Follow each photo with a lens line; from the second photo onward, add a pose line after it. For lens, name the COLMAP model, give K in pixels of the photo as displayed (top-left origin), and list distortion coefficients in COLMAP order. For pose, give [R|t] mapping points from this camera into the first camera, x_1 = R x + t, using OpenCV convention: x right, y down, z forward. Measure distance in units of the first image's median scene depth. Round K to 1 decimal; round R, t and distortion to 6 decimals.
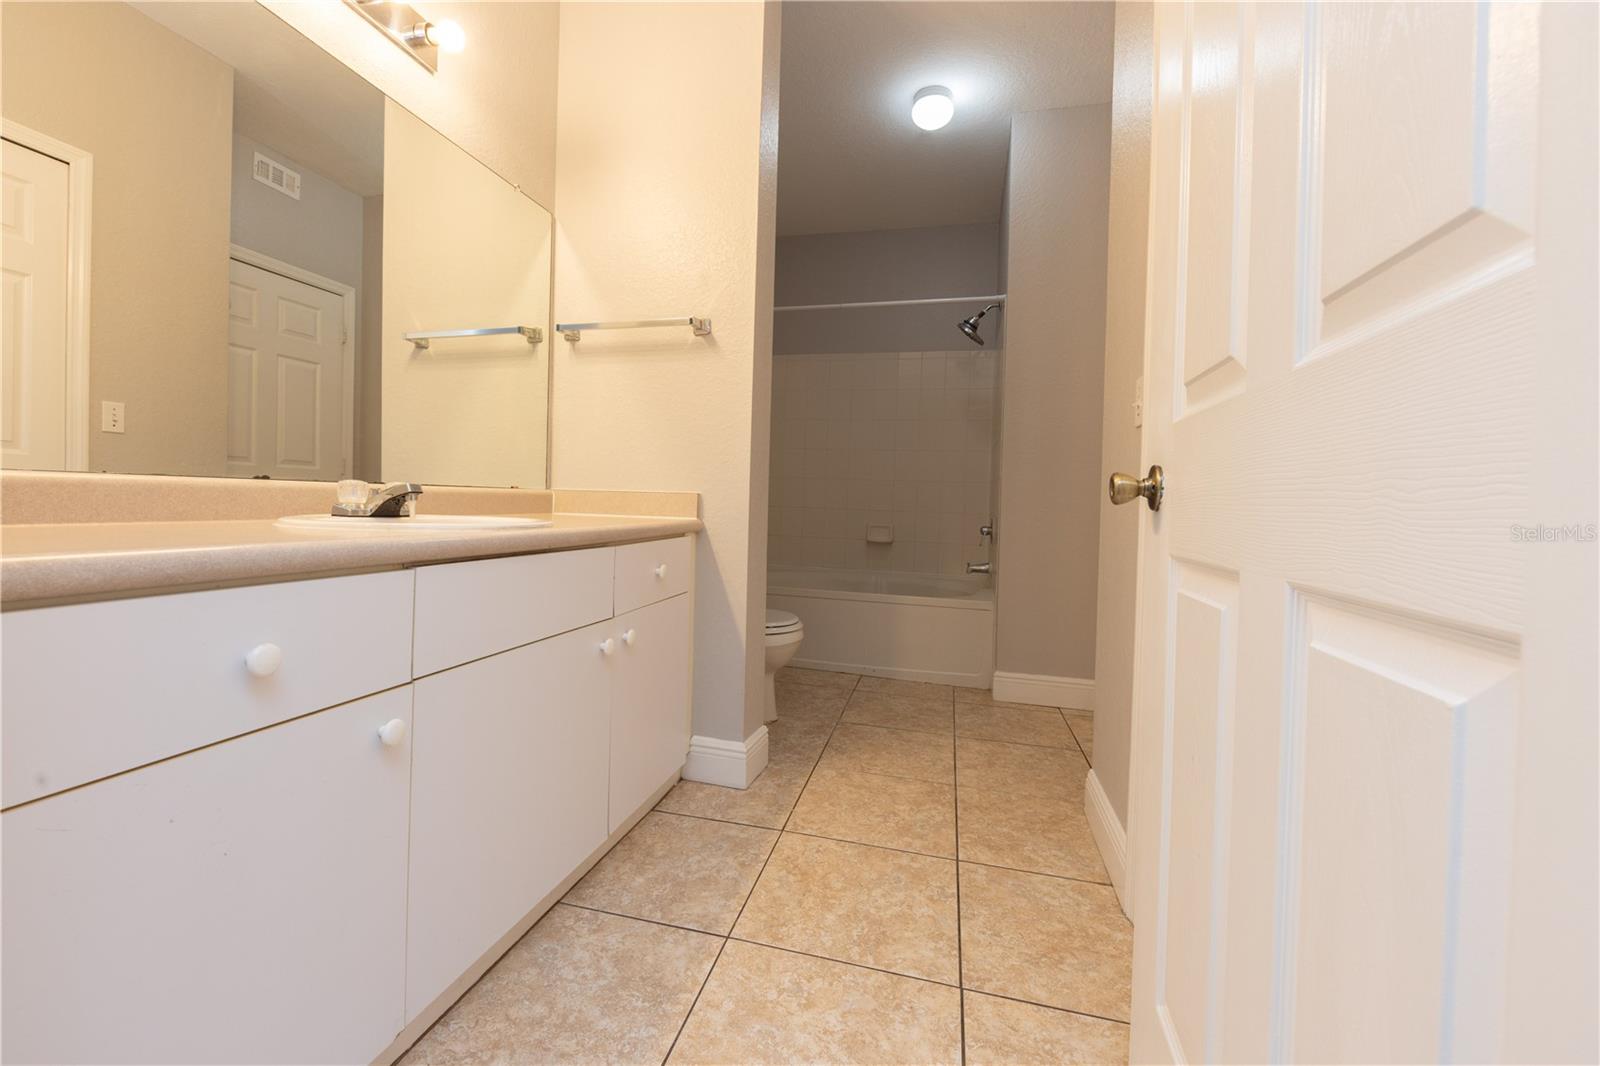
lens RADIAL K [[630.4, 0, 807.1], [0, 630.4, 530.1], [0, 0, 1]] dist [-0.000625, 0.000154]
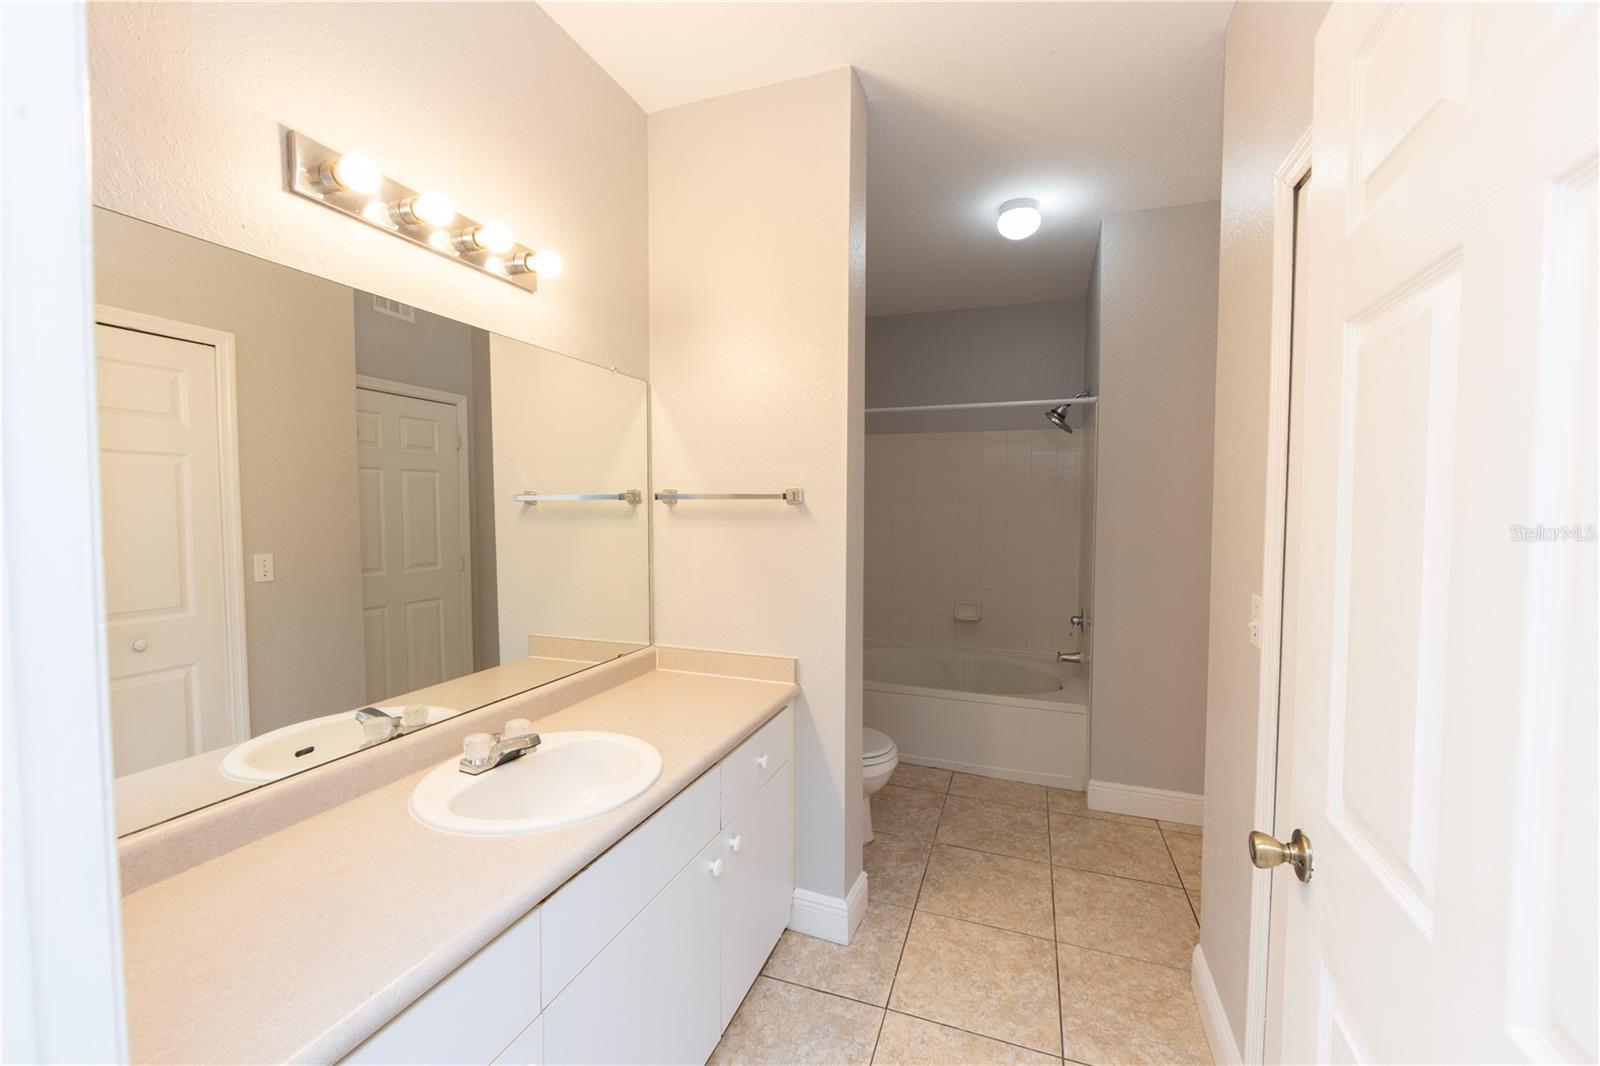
lens RADIAL K [[603.3, 0, 837.6], [0, 603.3, 533.1], [0, 0, 1]] dist [-0.003225, -0.000093]
pose [[0.996708, -0.017118, -0.079246, -0.023213], [0.019838, 0.999236, 0.033667, -0.278810], [0.078609, -0.035129, 0.996286, 0.040505]]
